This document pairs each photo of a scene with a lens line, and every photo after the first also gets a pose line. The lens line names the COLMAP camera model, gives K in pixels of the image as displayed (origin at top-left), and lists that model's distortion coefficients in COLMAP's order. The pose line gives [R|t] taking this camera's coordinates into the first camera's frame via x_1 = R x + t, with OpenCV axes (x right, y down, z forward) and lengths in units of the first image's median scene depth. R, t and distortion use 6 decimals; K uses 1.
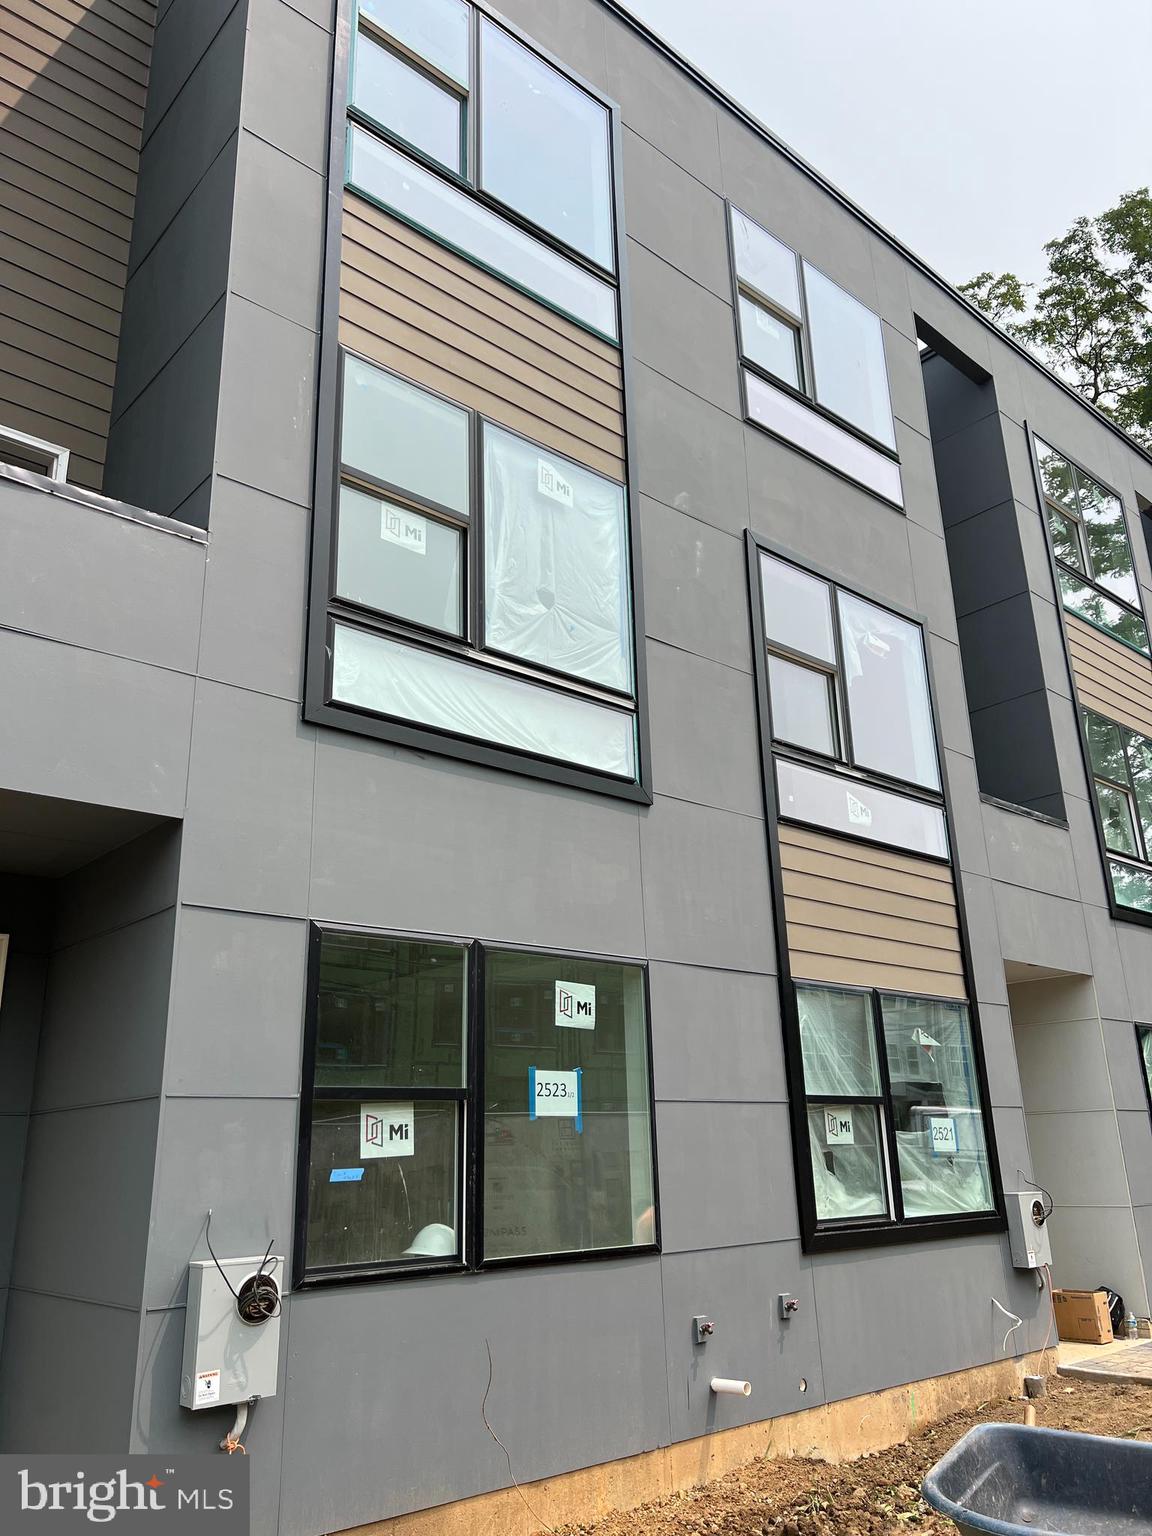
lens RADIAL K [[1163.8, 0, 576.0], [0, 1163.8, 768.0], [0, 0, 1]] dist [0.081875, -0.117318]
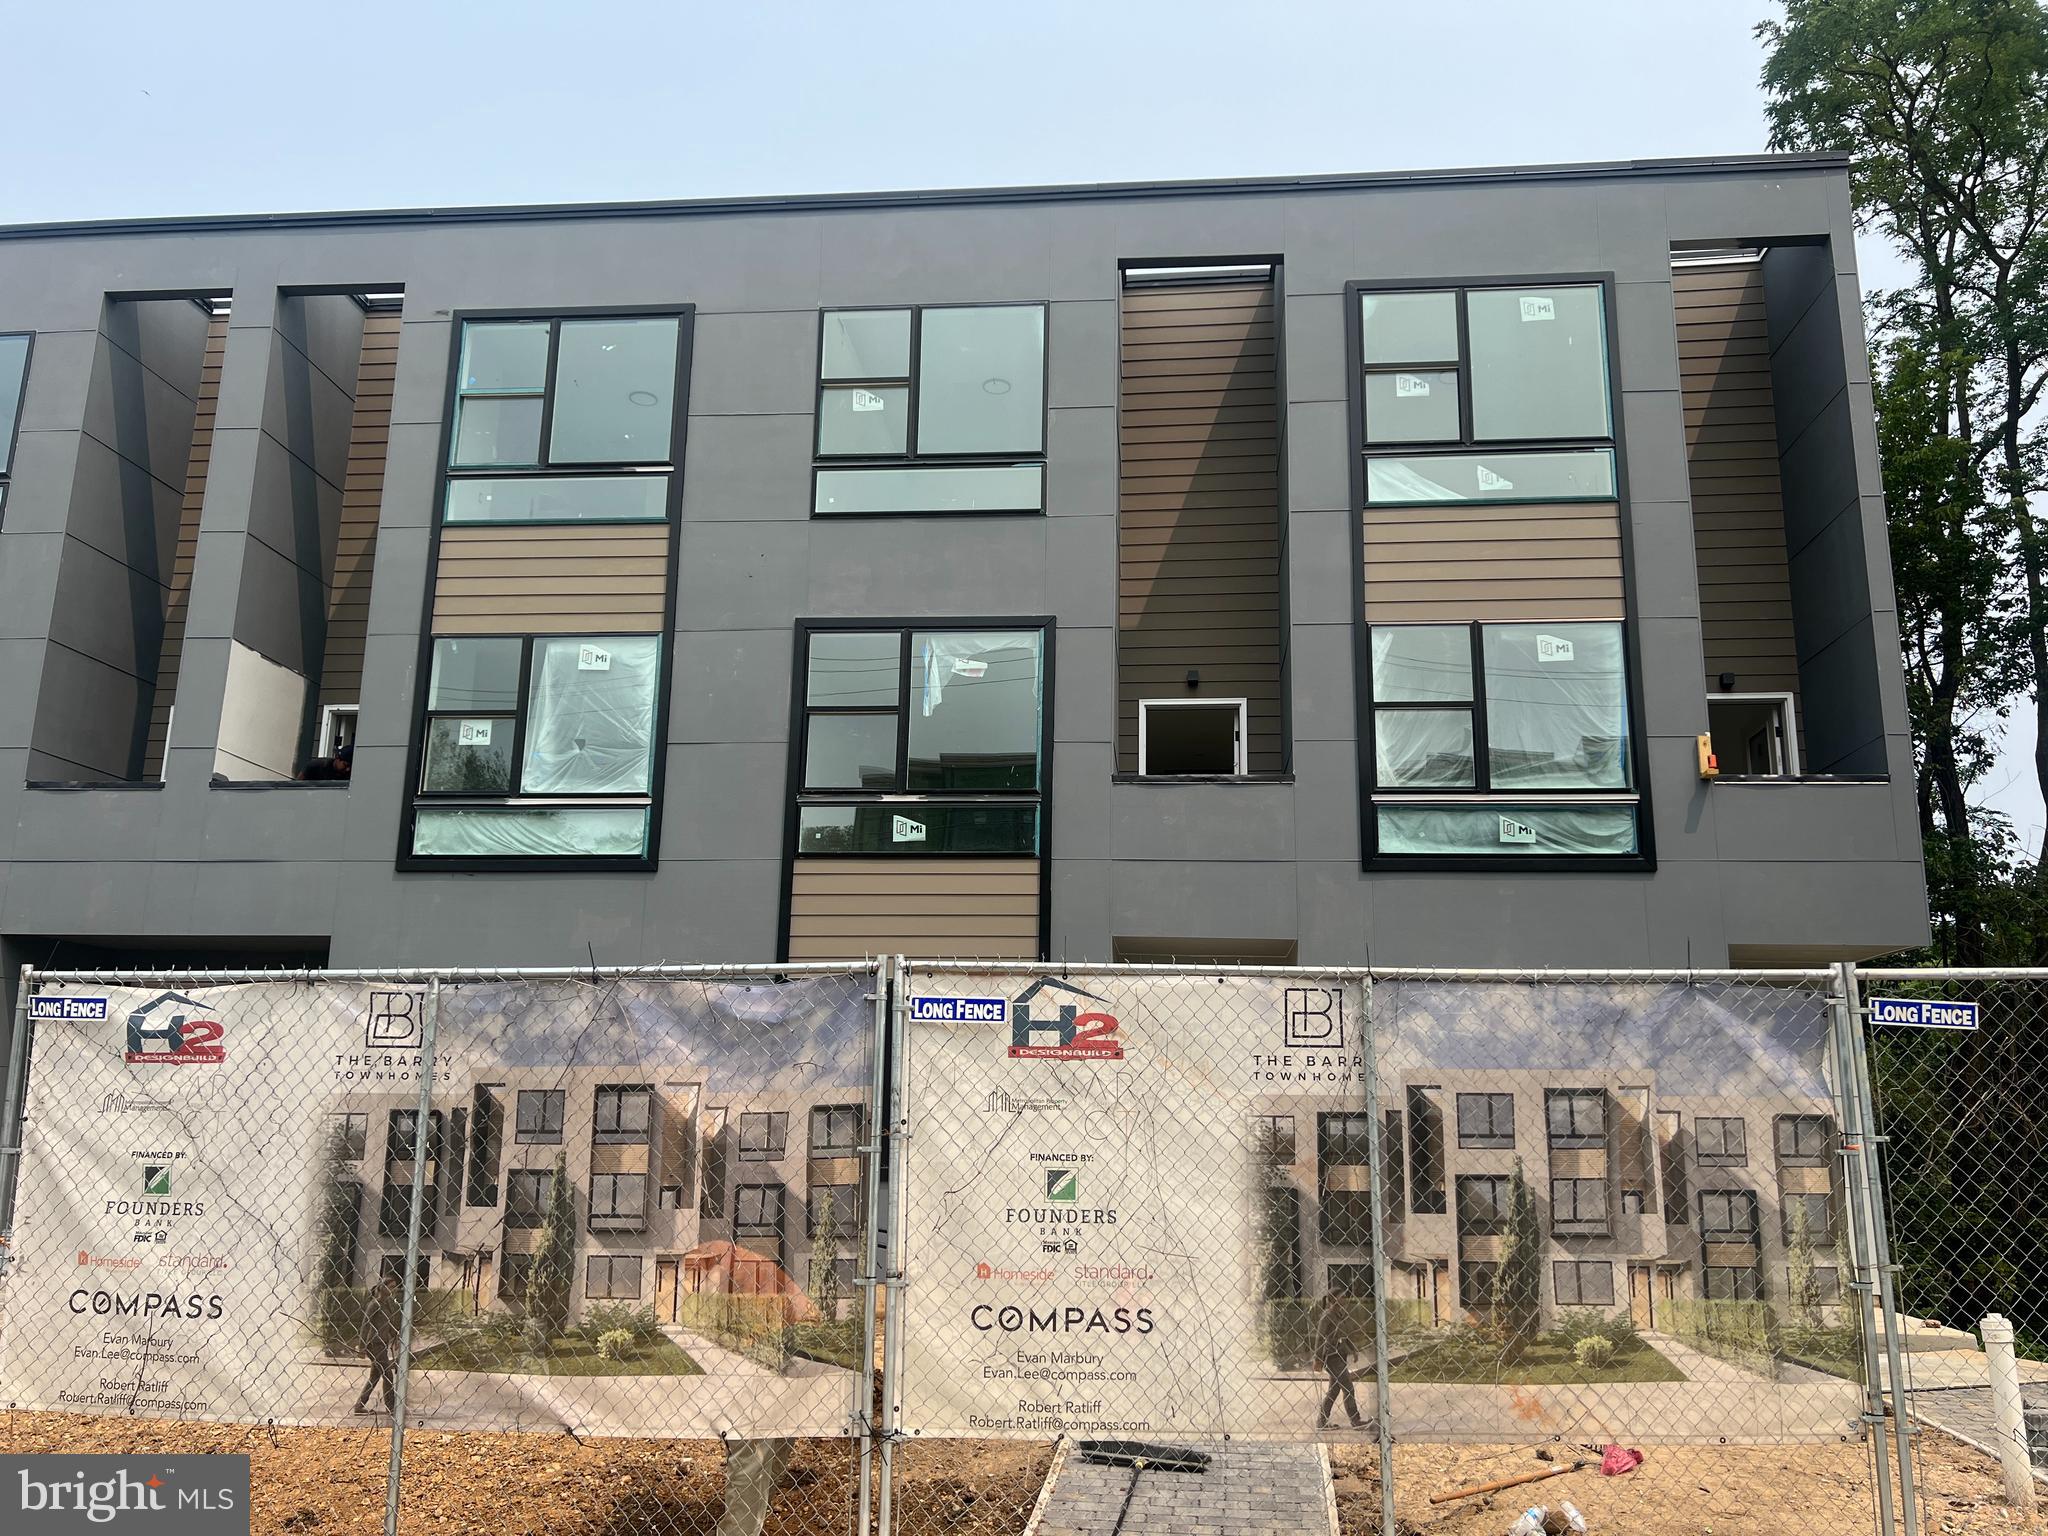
lens RADIAL K [[1551.8, 0, 1024.0], [0, 1551.8, 768.0], [0, 0, 1]] dist [0.081875, -0.117318]
pose [[0.674664, -0.129557, -0.726666, 1.658183], [0.200029, 0.979728, 0.011040, -0.021413], [0.710505, -0.152803, 0.686902, 0.019391]]
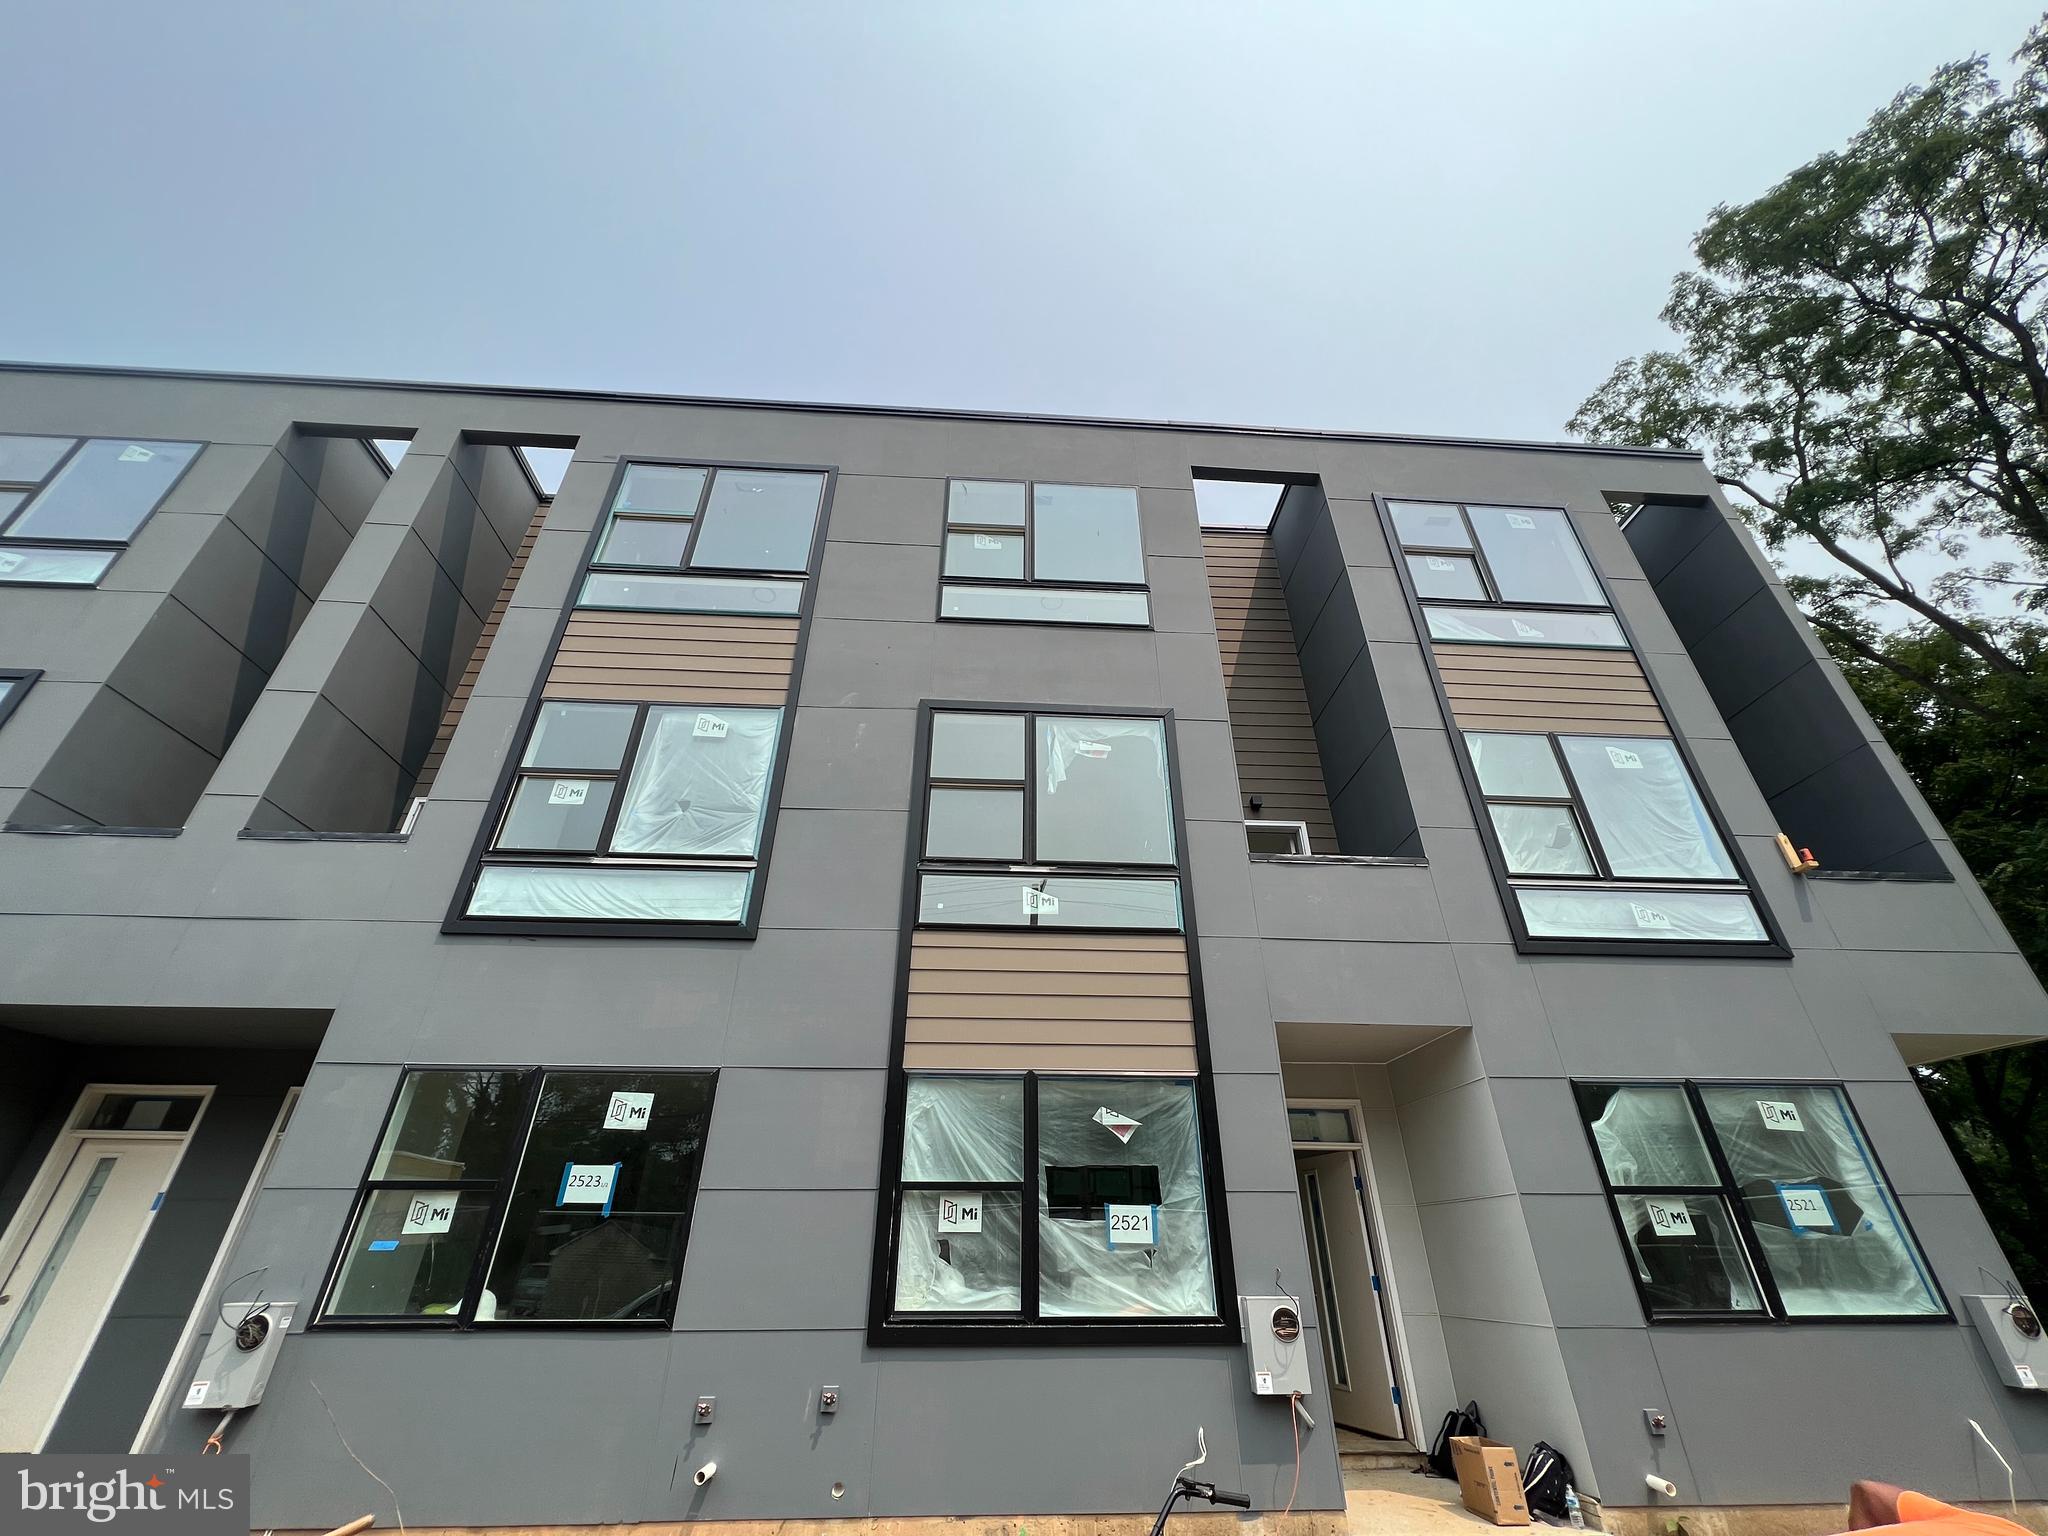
lens RADIAL K [[818.0, 0, 1024.0], [0, 818.0, 768.0], [0, 0, 1]] dist [-0.000940, 0.000071]
pose [[0.780388, -0.297184, -0.550161, 0.778692], [0.176617, 0.948775, -0.261979, 0.130531], [0.599834, 0.107277, 0.792900, 0.417911]]
